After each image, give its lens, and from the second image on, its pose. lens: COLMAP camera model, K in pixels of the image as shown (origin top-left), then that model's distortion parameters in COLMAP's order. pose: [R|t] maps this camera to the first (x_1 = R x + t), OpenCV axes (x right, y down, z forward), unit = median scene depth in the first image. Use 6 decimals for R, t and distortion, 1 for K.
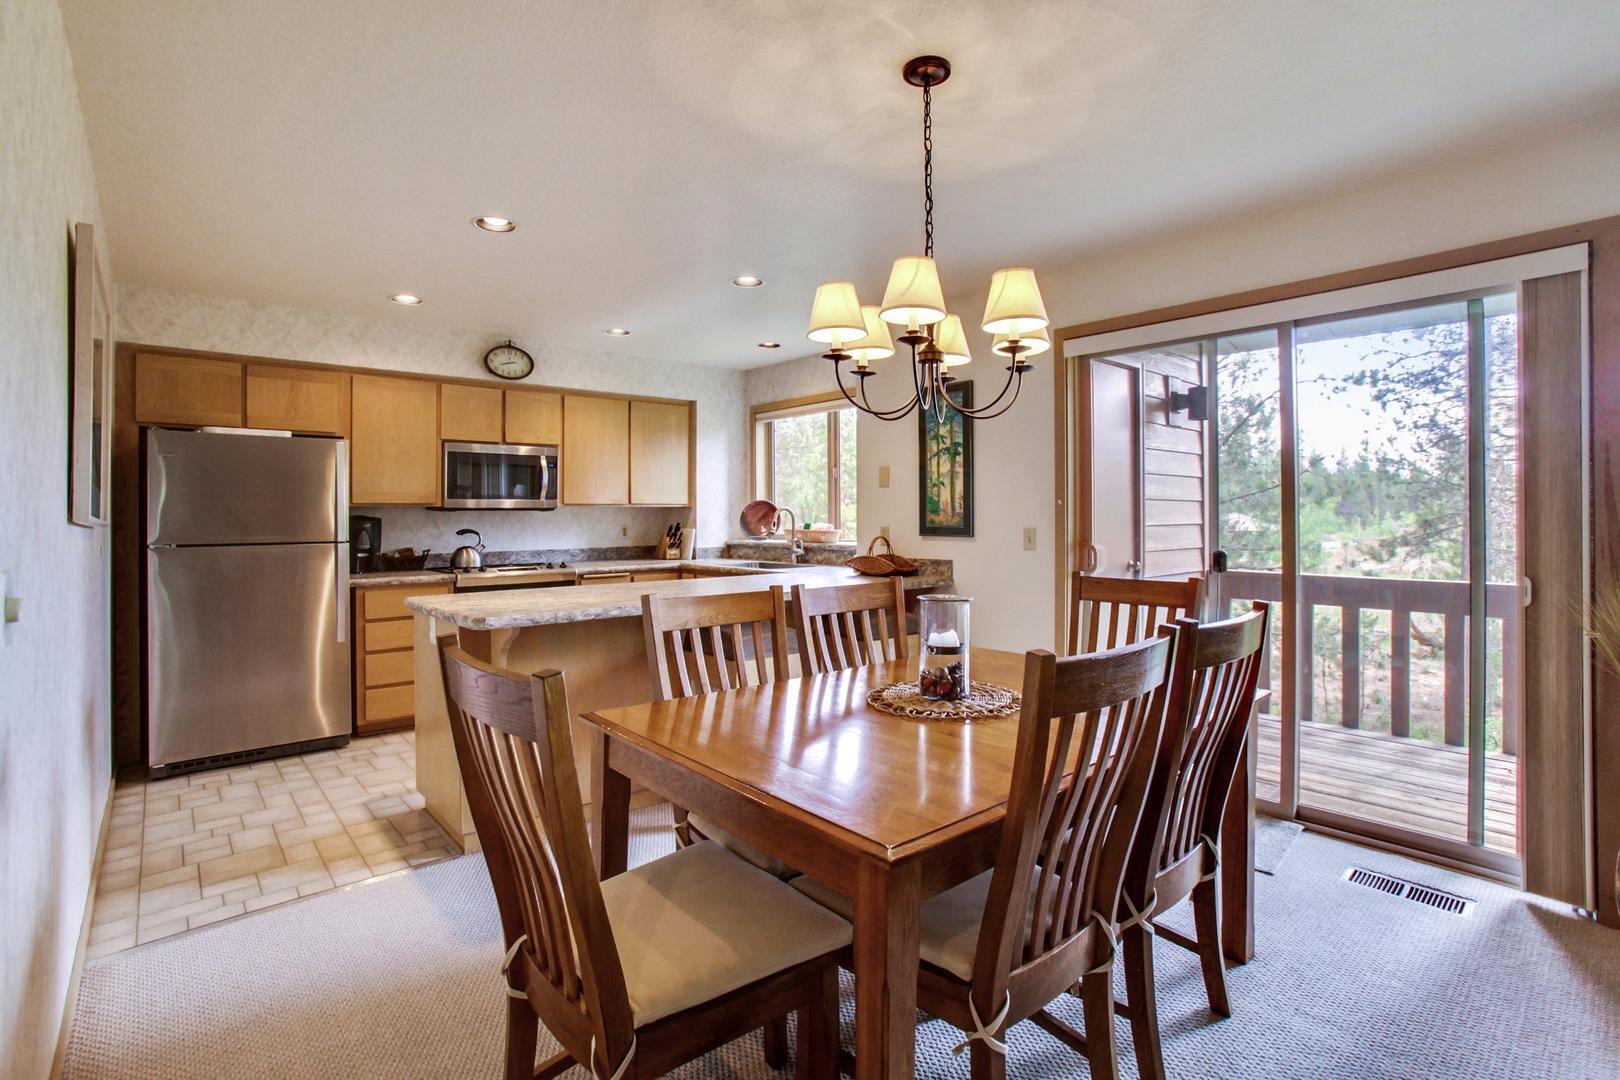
lens RADIAL K [[773.9, 0, 803.0], [0, 773.9, 511.7], [0, 0, 1]] dist [-0.053031, 0.037505]
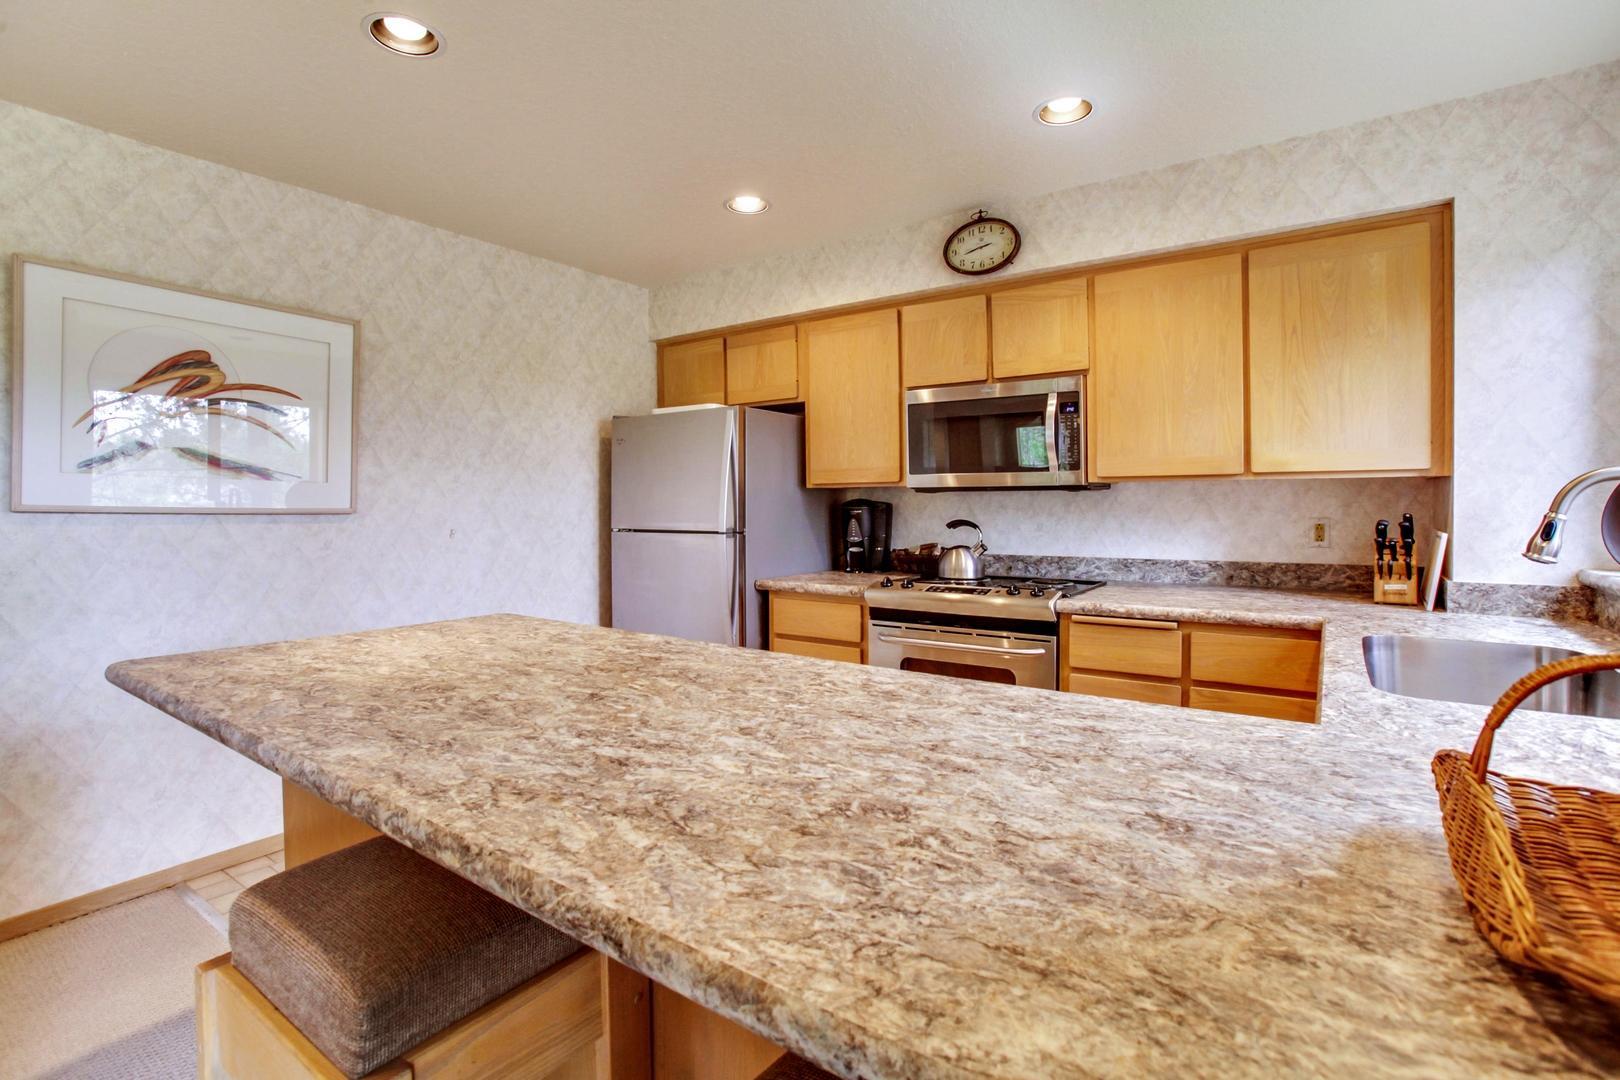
lens RADIAL K [[758.9, 0, 814.4], [0, 758.9, 512.9], [0, 0, 1]] dist [-0.072704, 0.032935]
pose [[0.249199, 0.017551, -0.968293, 0.163453], [0.008656, 0.999755, 0.020349, 0.002665], [0.968414, -0.013452, 0.248987, 0.733179]]
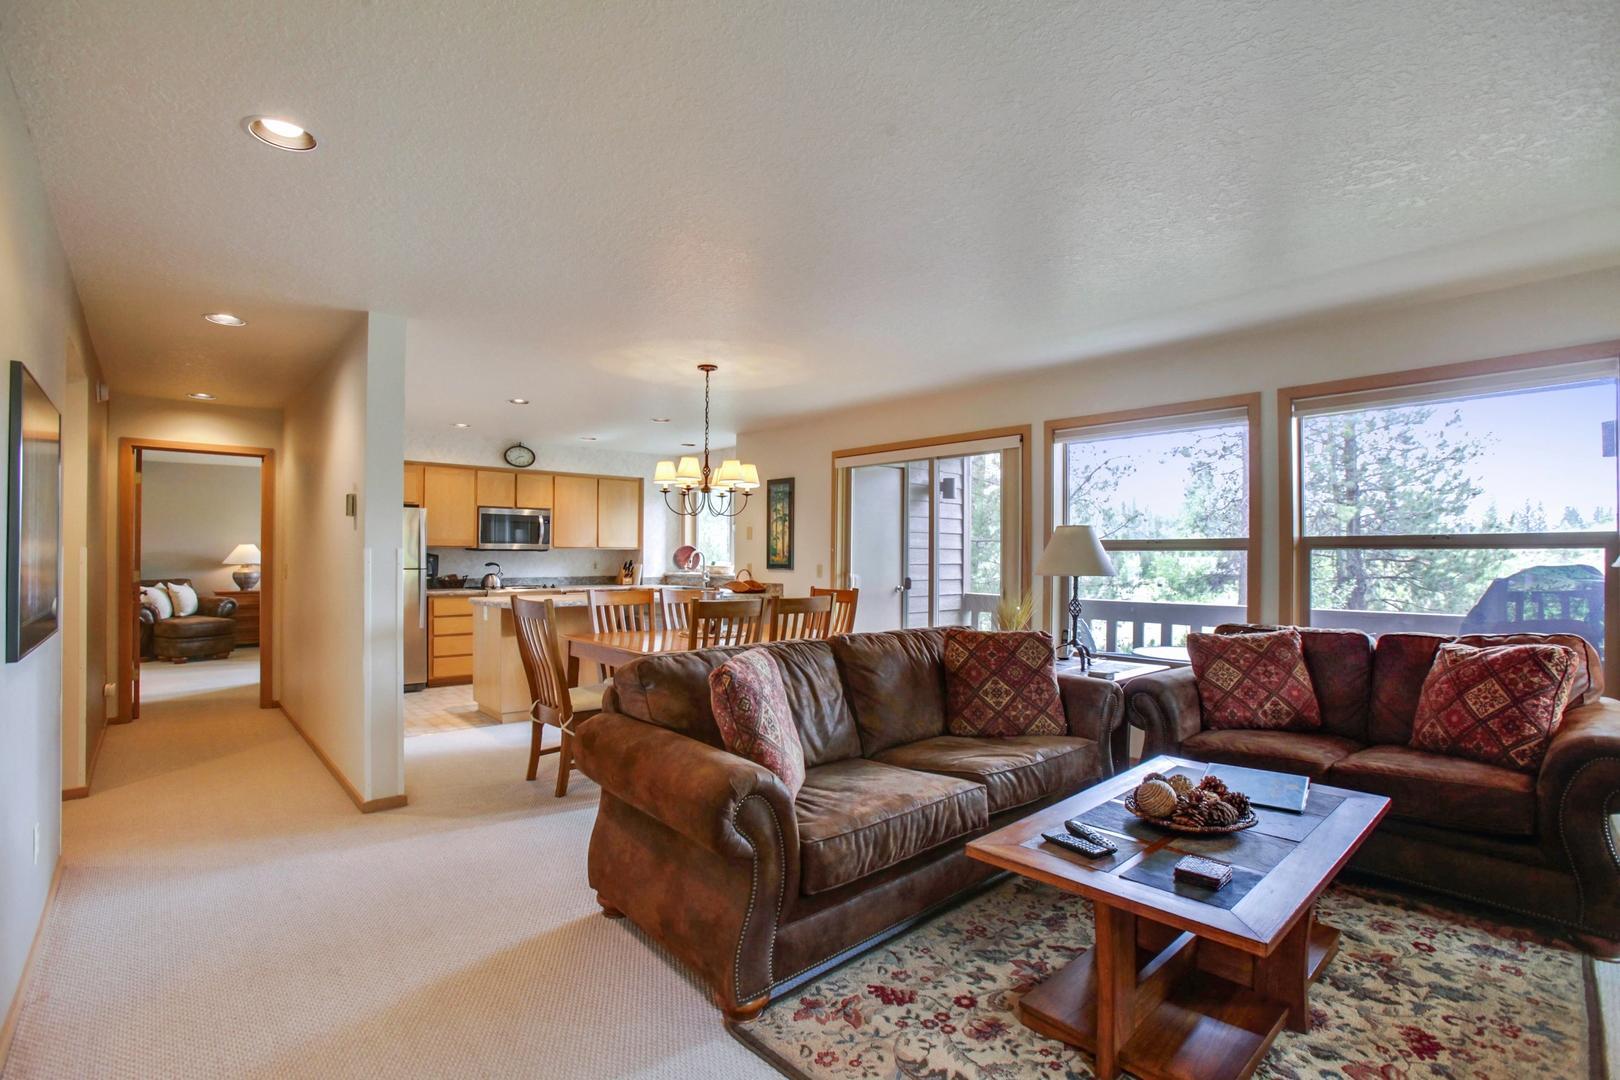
lens RADIAL K [[771.1, 0, 765.5], [0, 771.1, 555.9], [0, 0, 1]] dist [-0.000601, -0.000081]
pose [[0.999378, 0.011100, -0.033483, 0.176632], [-0.010944, 0.999928, 0.004866, -0.004604], [0.033535, -0.004497, 0.999427, -0.567078]]
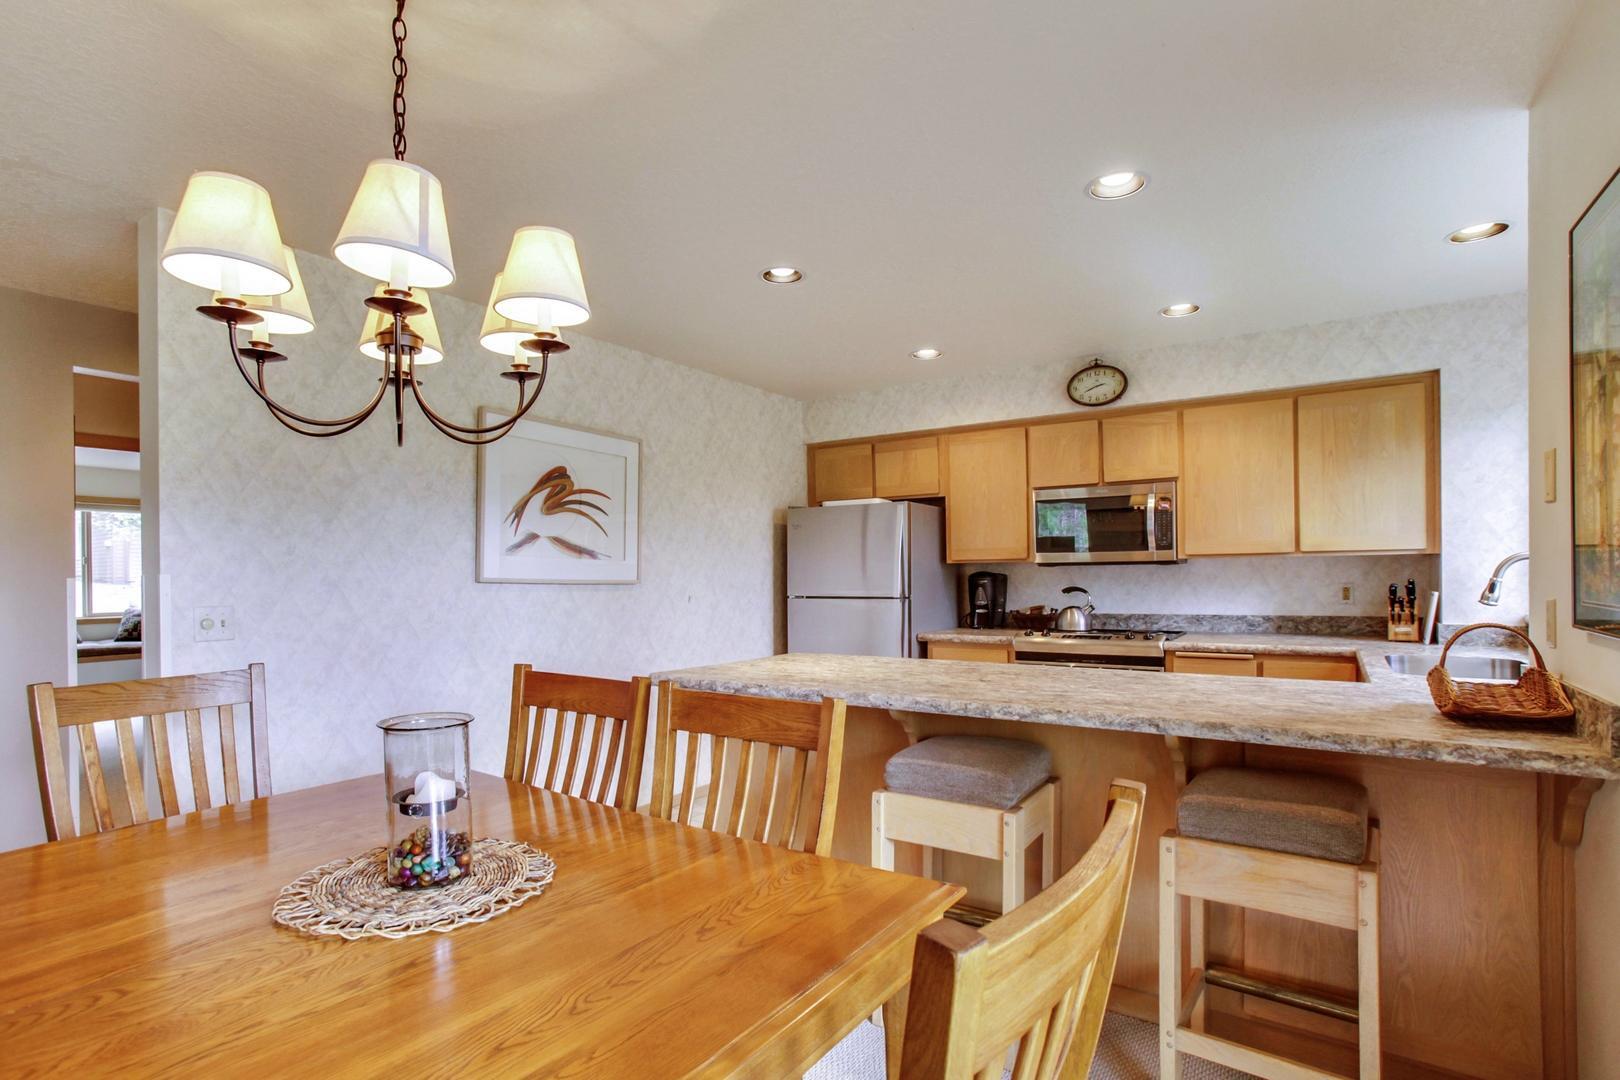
lens RADIAL K [[793.8, 0, 805.2], [0, 793.8, 576.4], [0, 0, 1]] dist [-0.053258, 0.037113]
pose [[0.271395, 0.005101, -0.962455, 0.352910], [0.013933, 0.999860, 0.009228, -0.001327], [0.962367, -0.015915, 0.271286, 0.472218]]
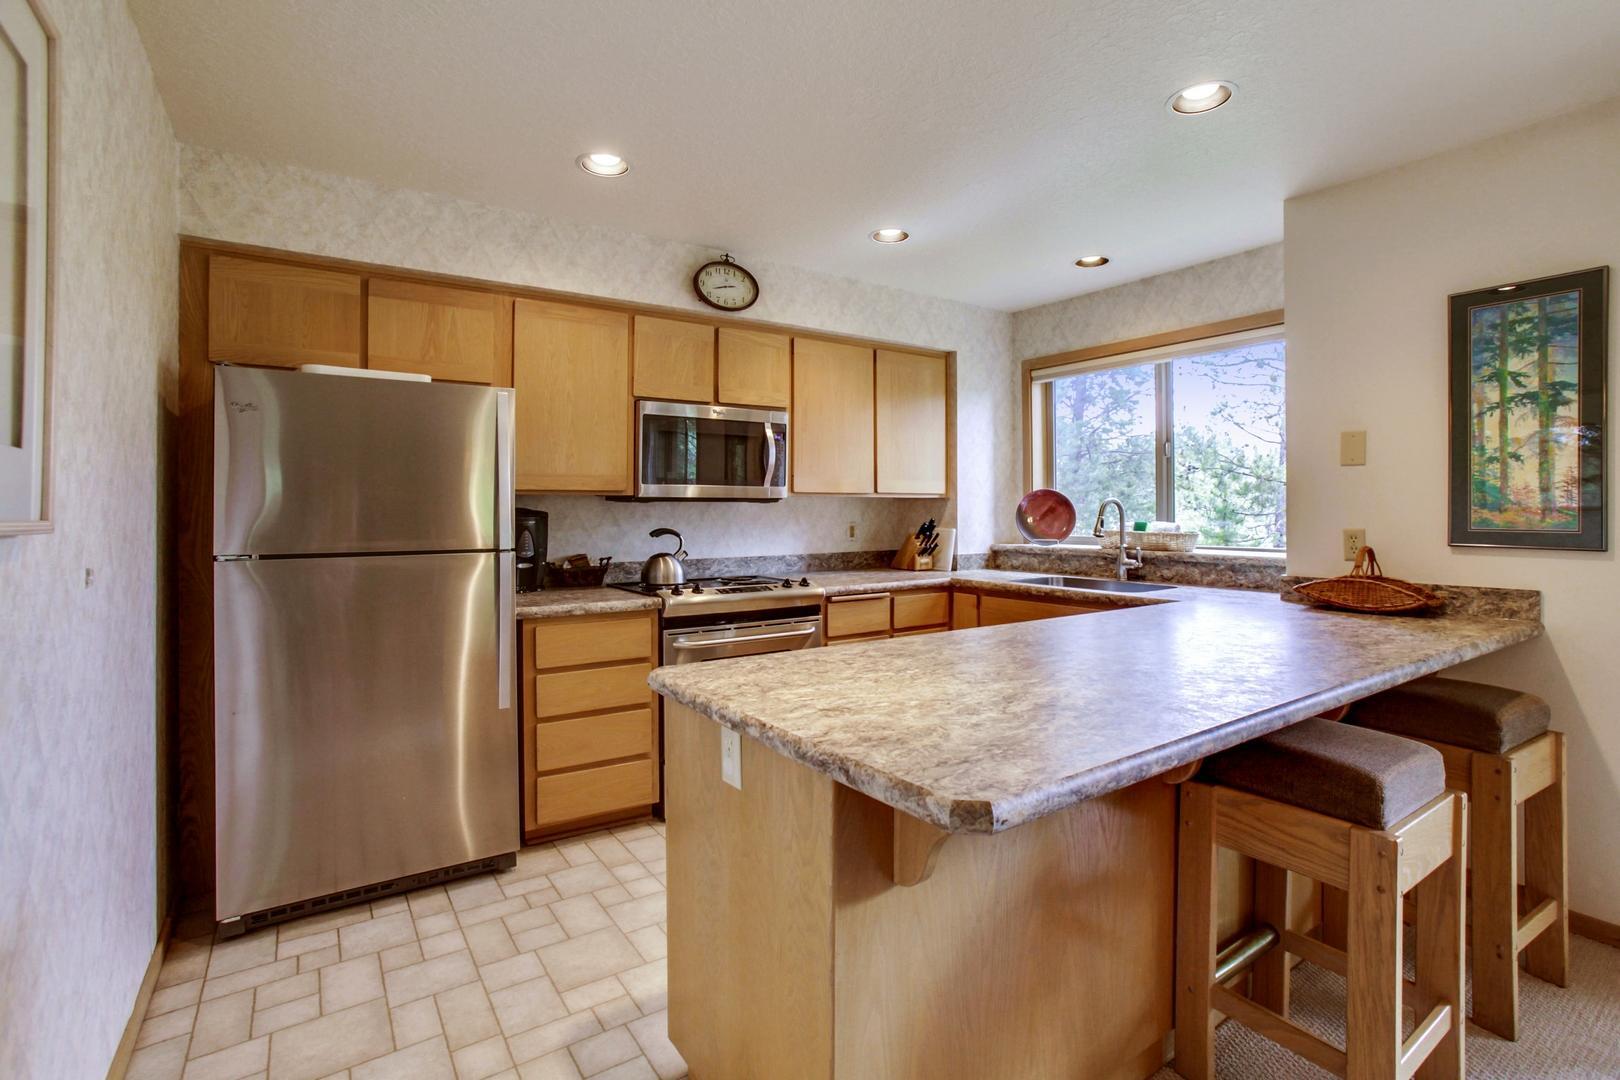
lens RADIAL K [[776.1, 0, 816.5], [0, 776.1, 508.3], [0, 0, 1]] dist [-0.068156, 0.043259]
pose [[0.994014, 0.004234, -0.109173, -0.229873], [-0.003845, 0.999985, 0.003774, 0.001479], [0.109187, -0.003331, 0.994016, 0.326580]]
